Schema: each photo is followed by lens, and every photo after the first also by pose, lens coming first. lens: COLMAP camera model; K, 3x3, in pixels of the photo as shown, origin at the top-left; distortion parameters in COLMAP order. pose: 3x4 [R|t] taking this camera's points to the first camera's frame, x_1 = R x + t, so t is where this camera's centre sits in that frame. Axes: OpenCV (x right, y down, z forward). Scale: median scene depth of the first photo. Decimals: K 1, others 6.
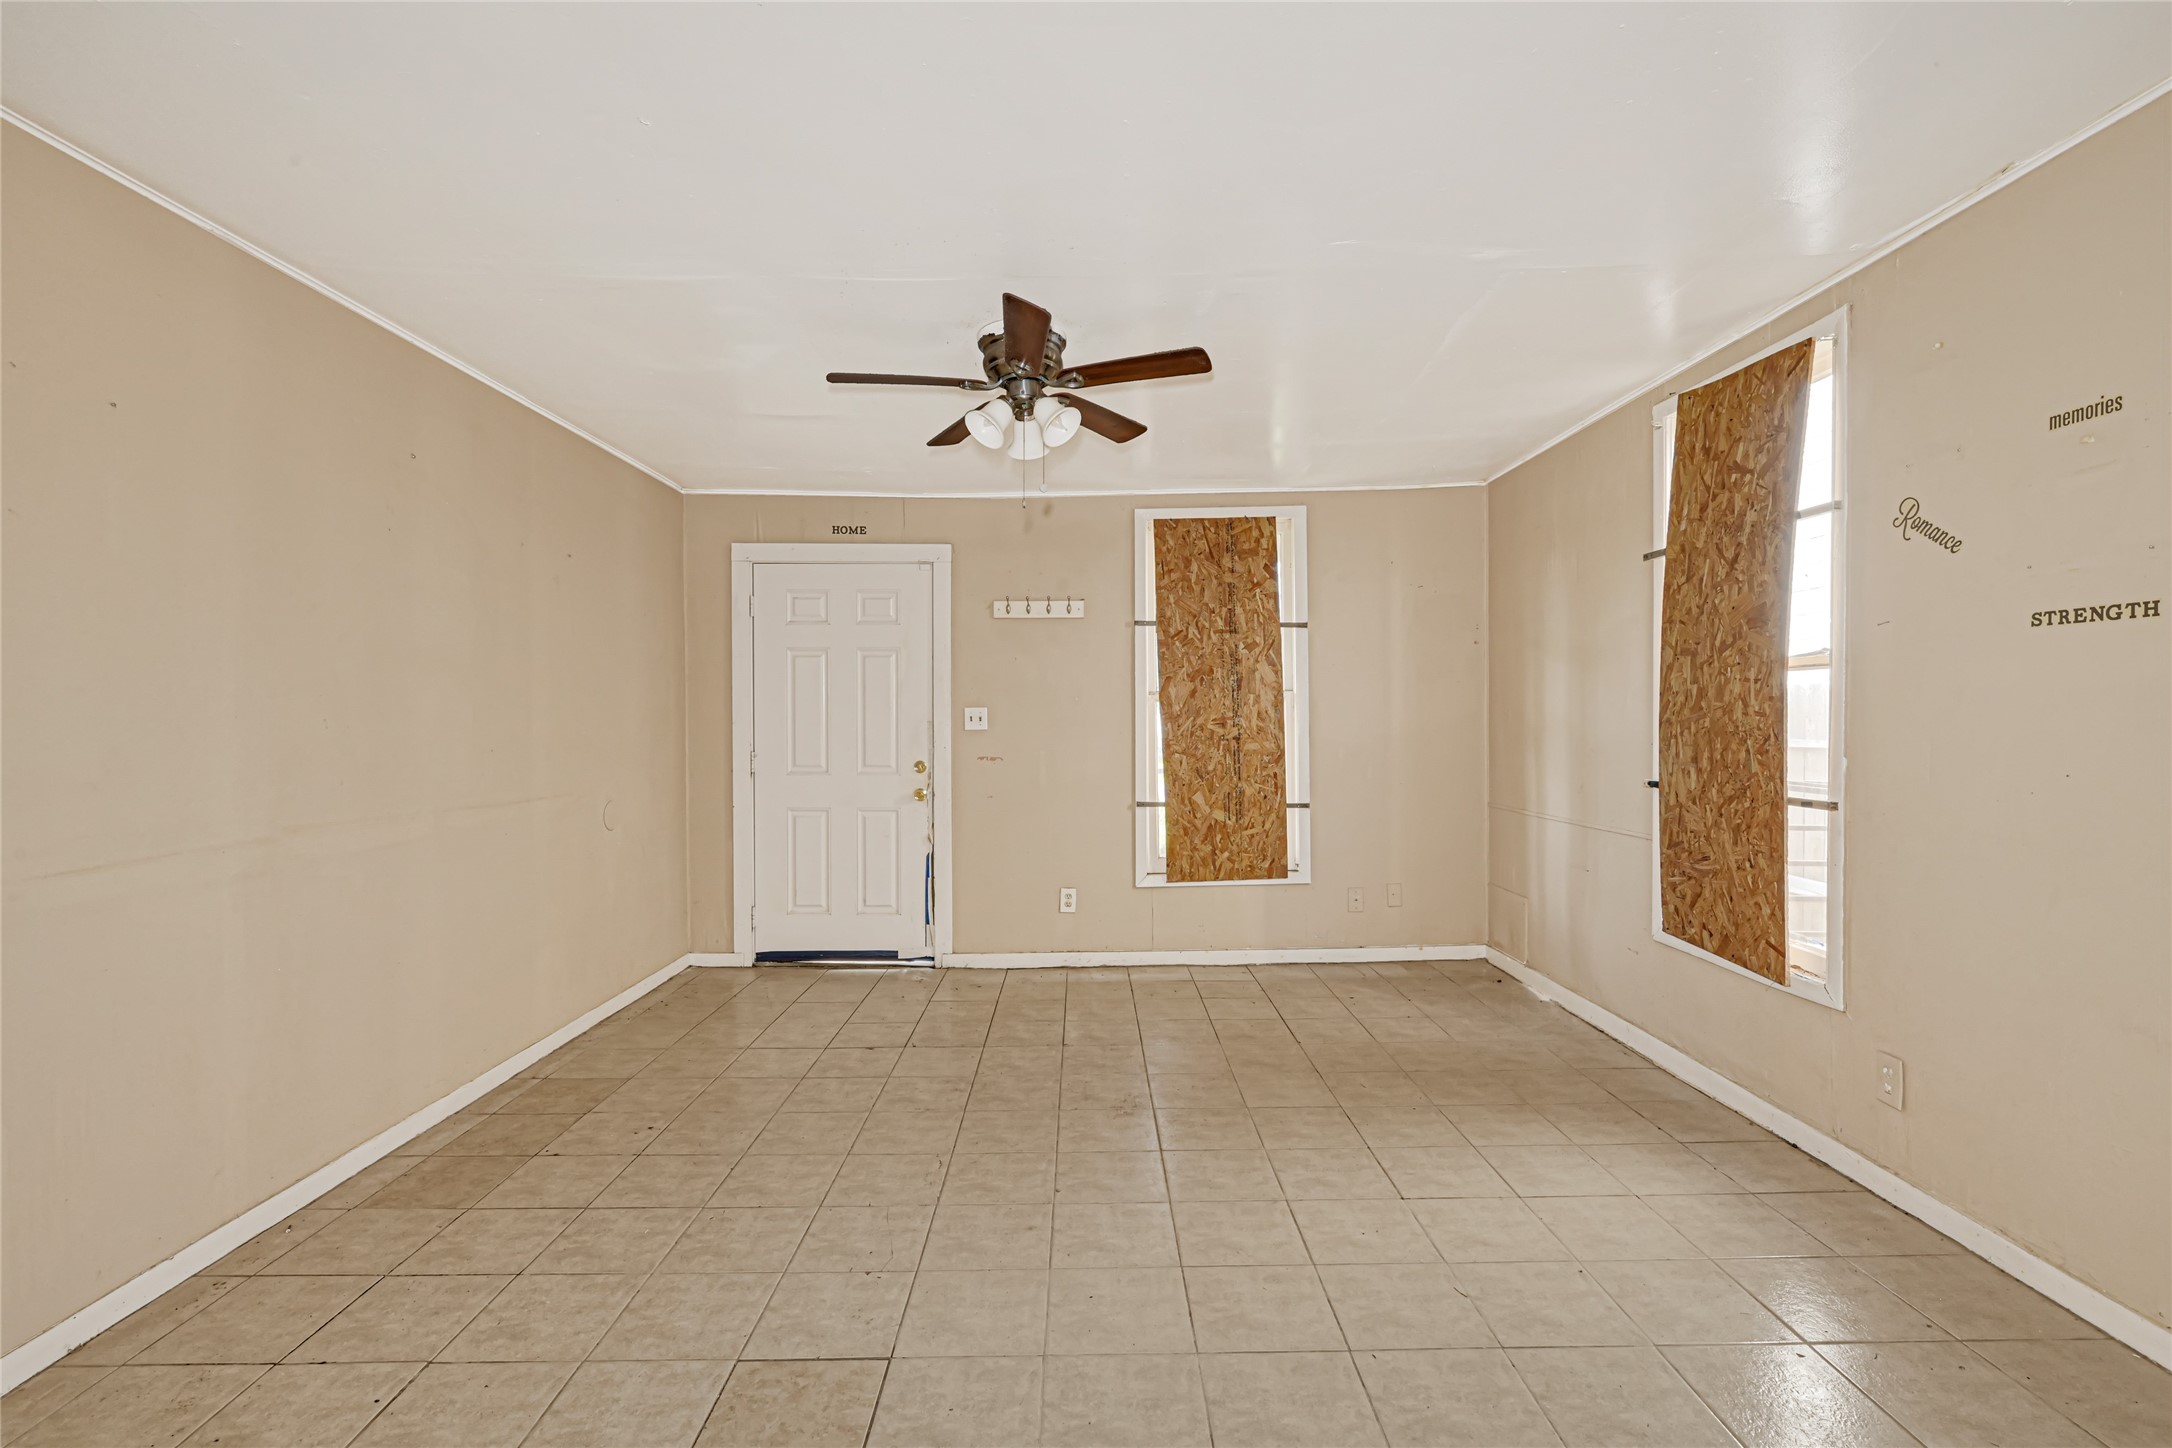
lens RADIAL K [[989.3, 0, 1081.1], [0, 989.3, 712.1], [0, 0, 1]] dist [-0.008029, 0.001992]
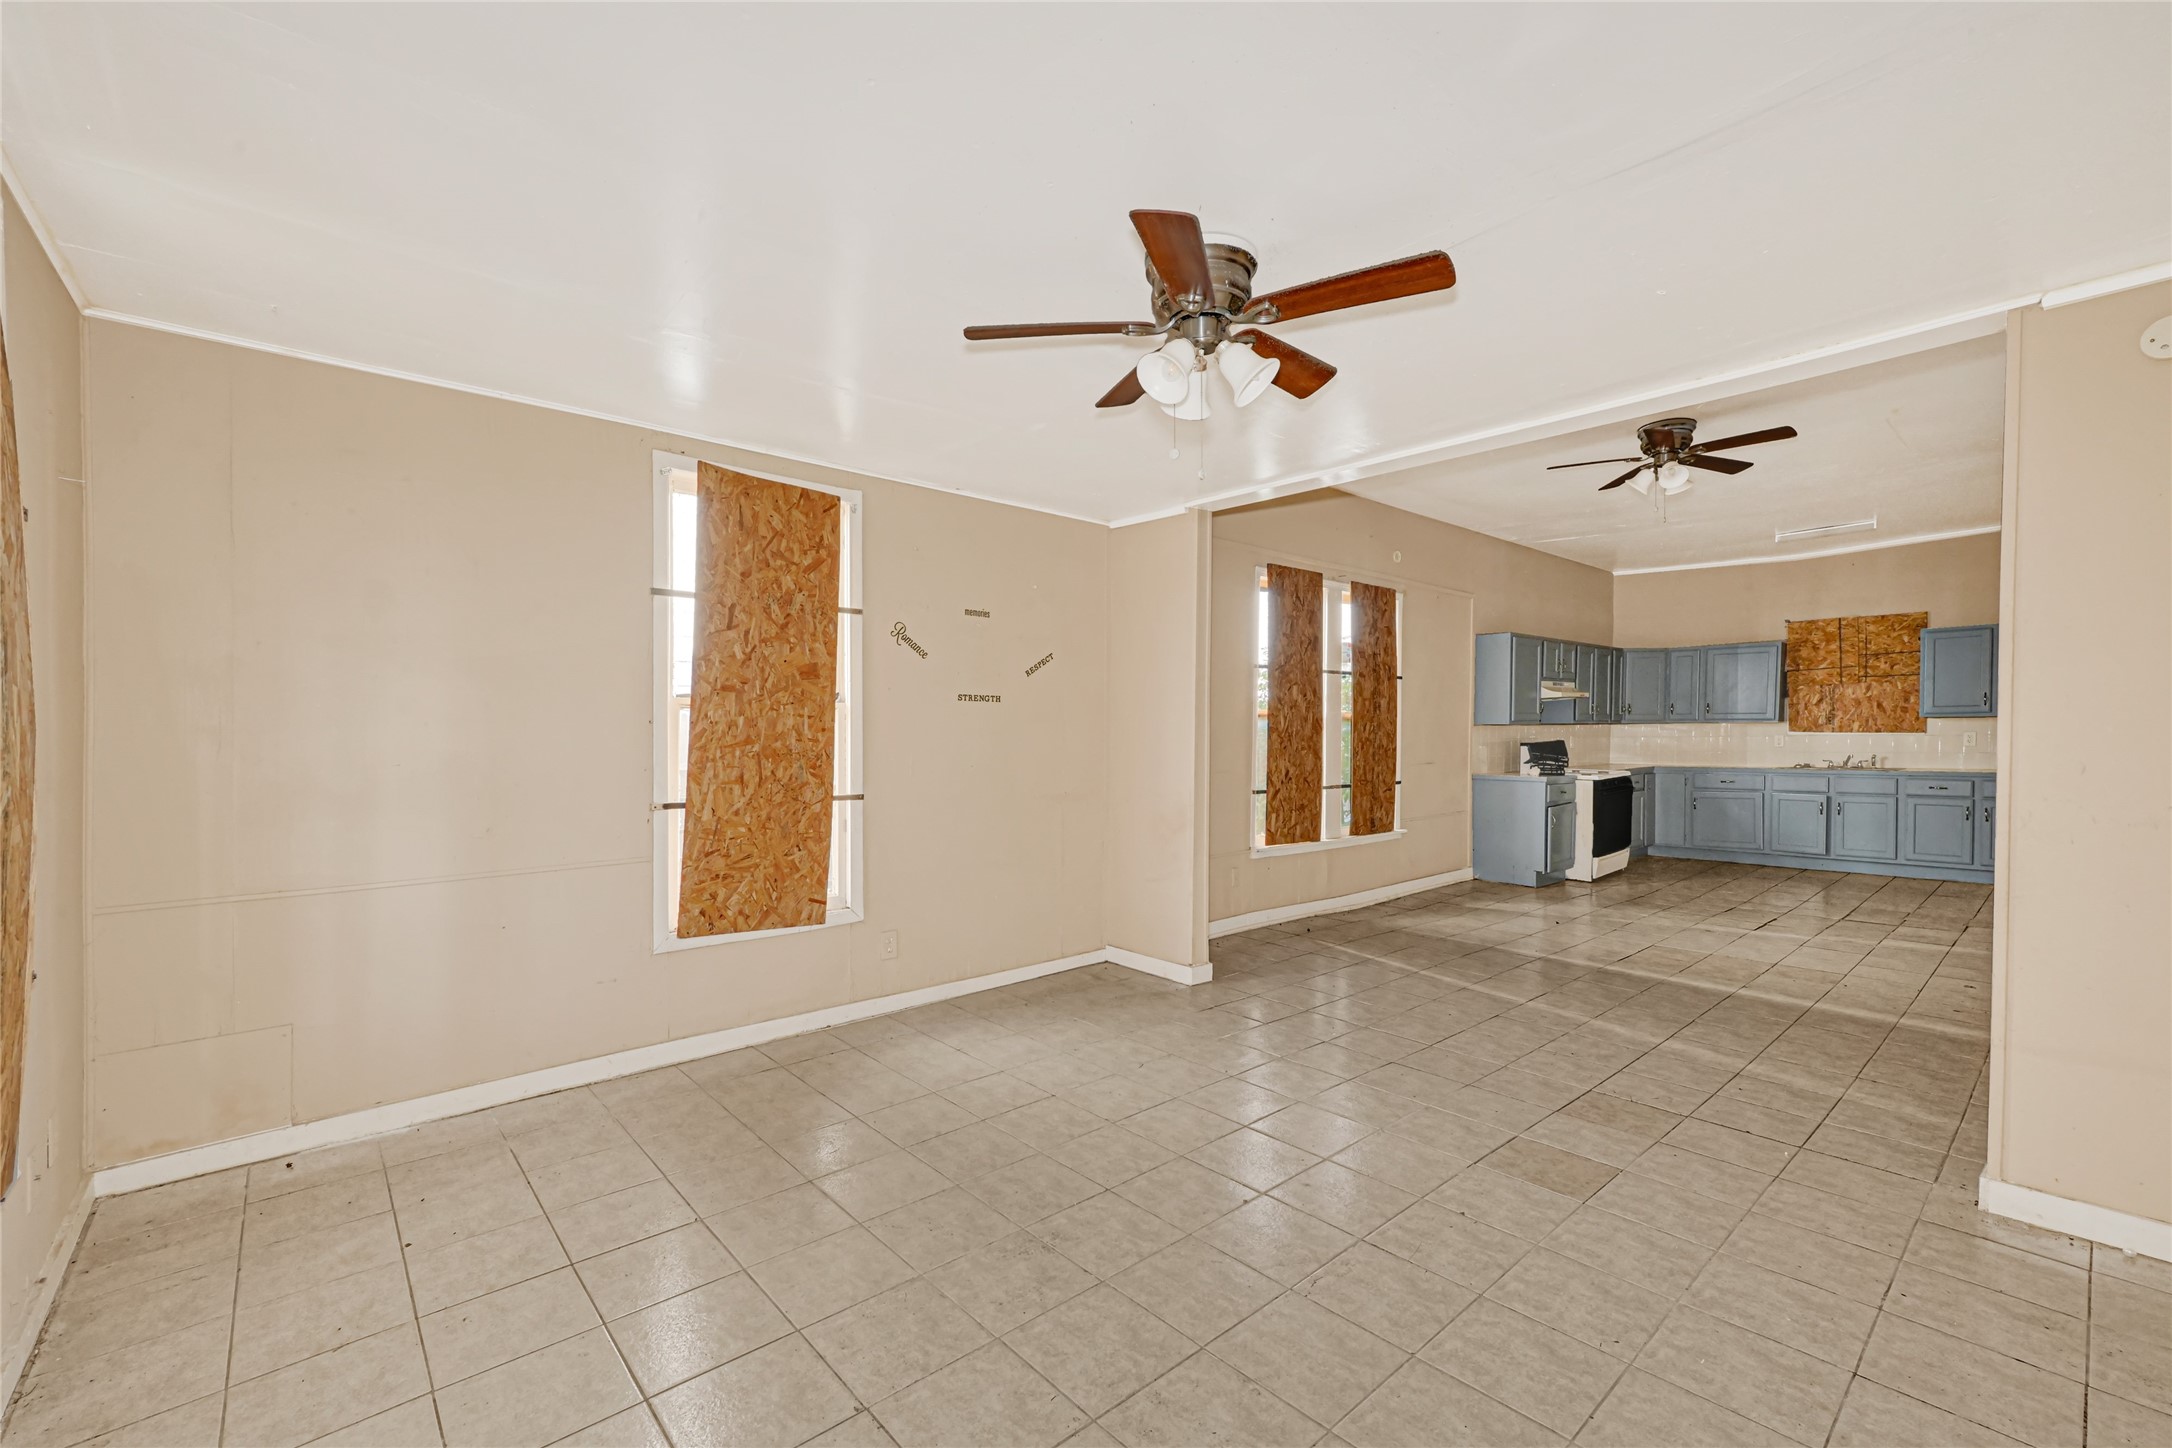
lens RADIAL K [[916.8, 0, 1086.8], [0, 916.8, 754.8], [0, 0, 1]] dist [0.011777, -0.000361]
pose [[-0.669577, -0.007925, 0.742700, -0.498829], [0.003216, 0.999903, 0.013569, 0.005422], [-0.742736, 0.011474, -0.669487, 1.416085]]
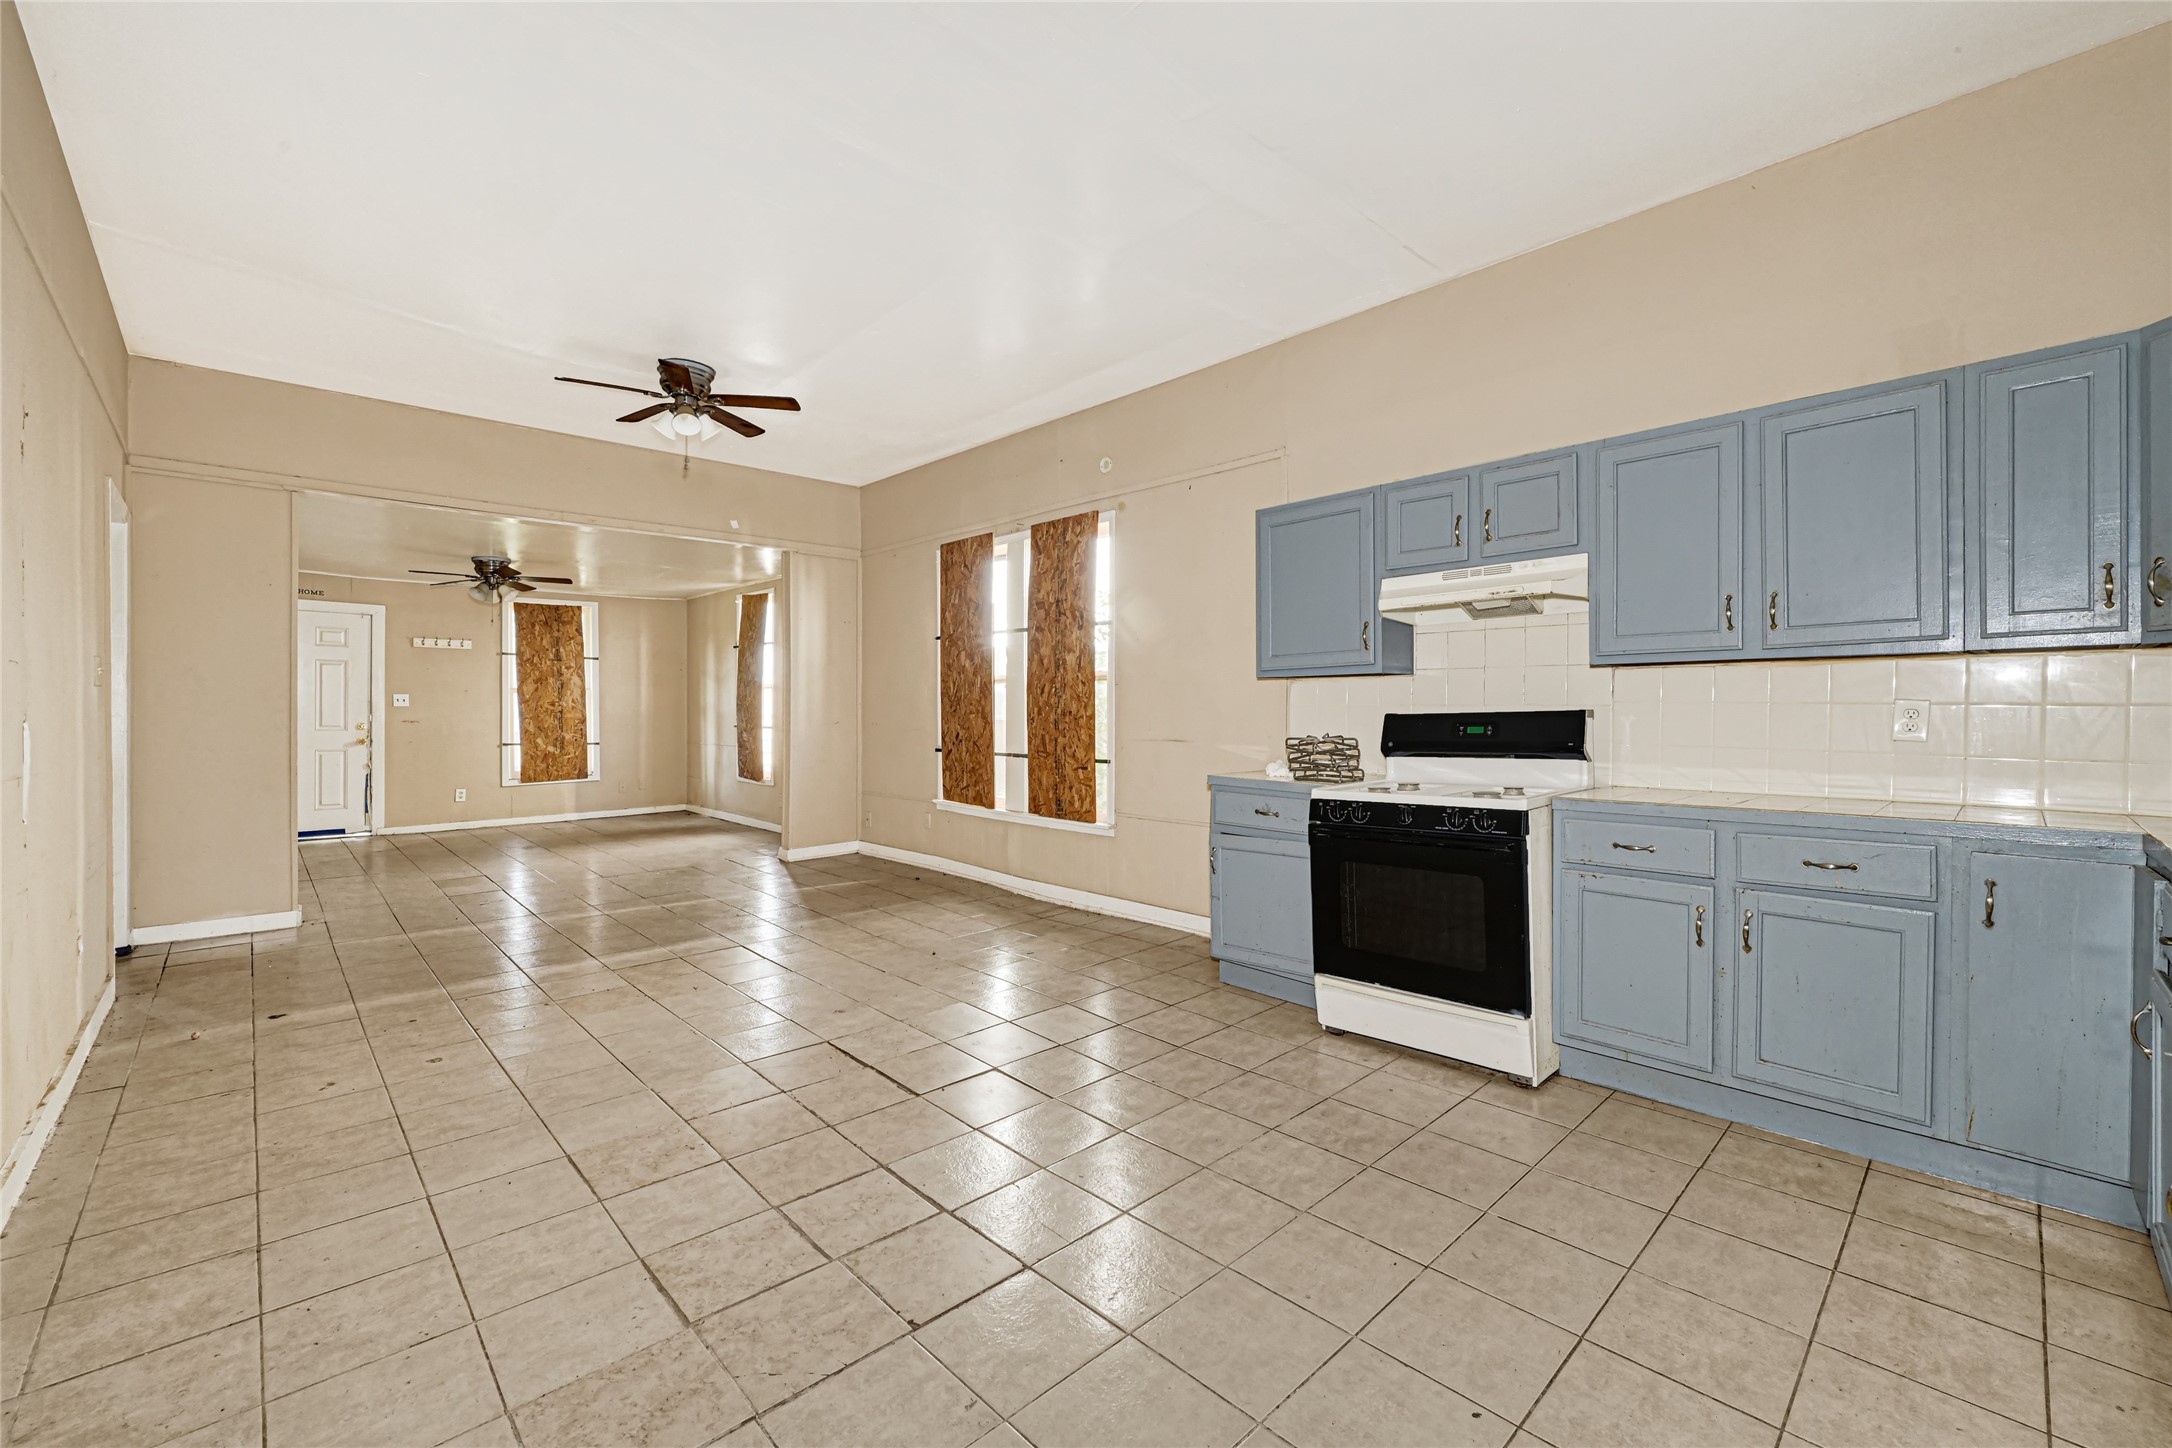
lens RADIAL K [[886.2, 0, 1097.1], [0, 886.2, 725.3], [0, 0, 1]] dist [-0.007874, 0.000932]
pose [[0.719524, -0.003832, 0.694457, -0.494100], [-0.012887, 0.999739, 0.018869, 0.008547], [-0.694348, -0.022526, 0.719287, -1.722340]]
